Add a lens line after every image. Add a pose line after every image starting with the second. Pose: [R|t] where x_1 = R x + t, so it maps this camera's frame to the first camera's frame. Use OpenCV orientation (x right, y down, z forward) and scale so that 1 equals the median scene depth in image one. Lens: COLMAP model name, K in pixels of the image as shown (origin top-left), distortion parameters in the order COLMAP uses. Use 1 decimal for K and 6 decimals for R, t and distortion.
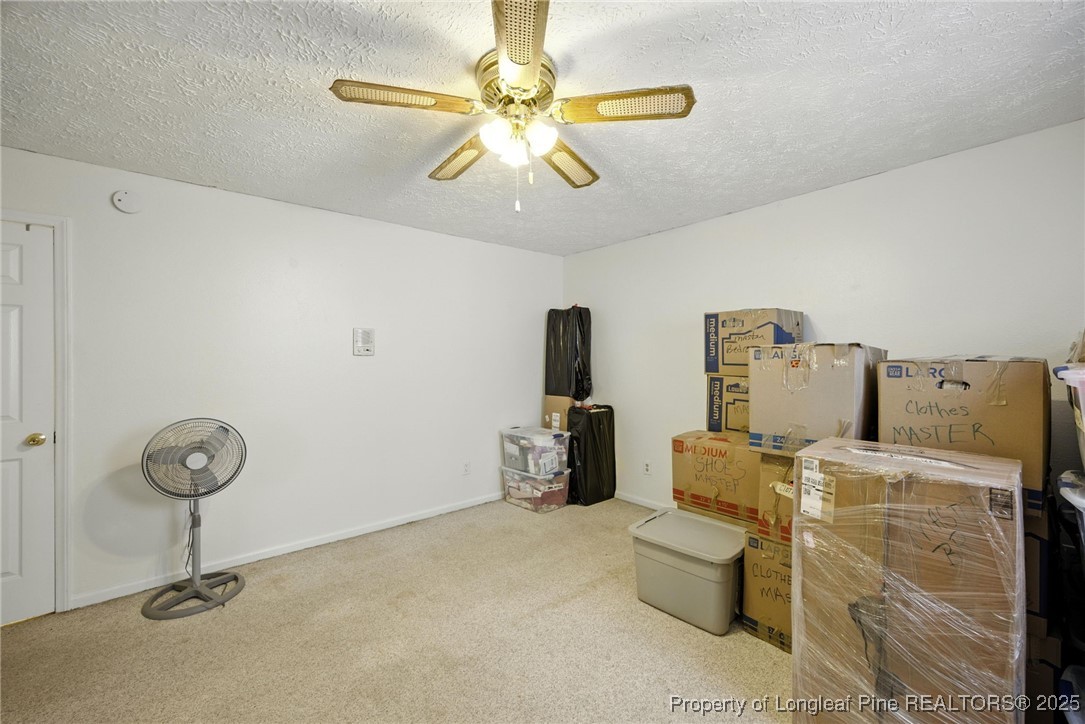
lens RADIAL K [[430.7, 0, 541.4], [0, 430.7, 359.5], [0, 0, 1]] dist [-0.025054, 0.002239]
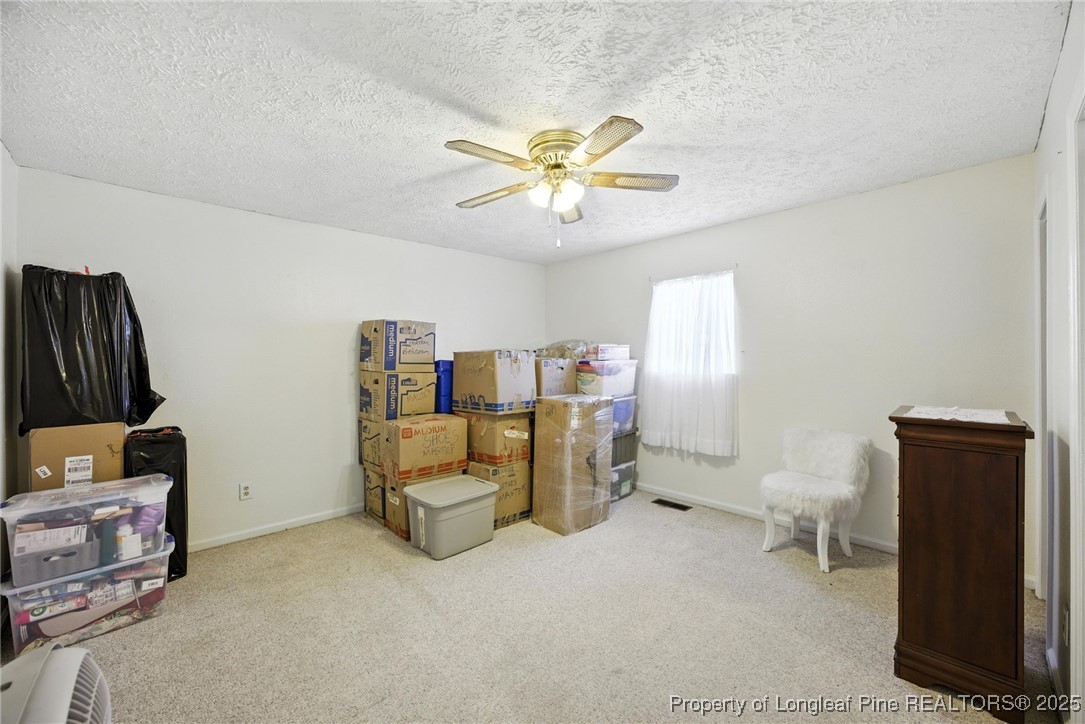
lens RADIAL K [[430.7, 0, 541.7], [0, 430.7, 362.5], [0, 0, 1]] dist [-0.025054, 0.002239]
pose [[-0.057289, -0.004336, 0.998348, -0.821377], [0.003057, 0.999985, 0.004519, 0.004820], [-0.998353, 0.003310, -0.057275, 0.658423]]
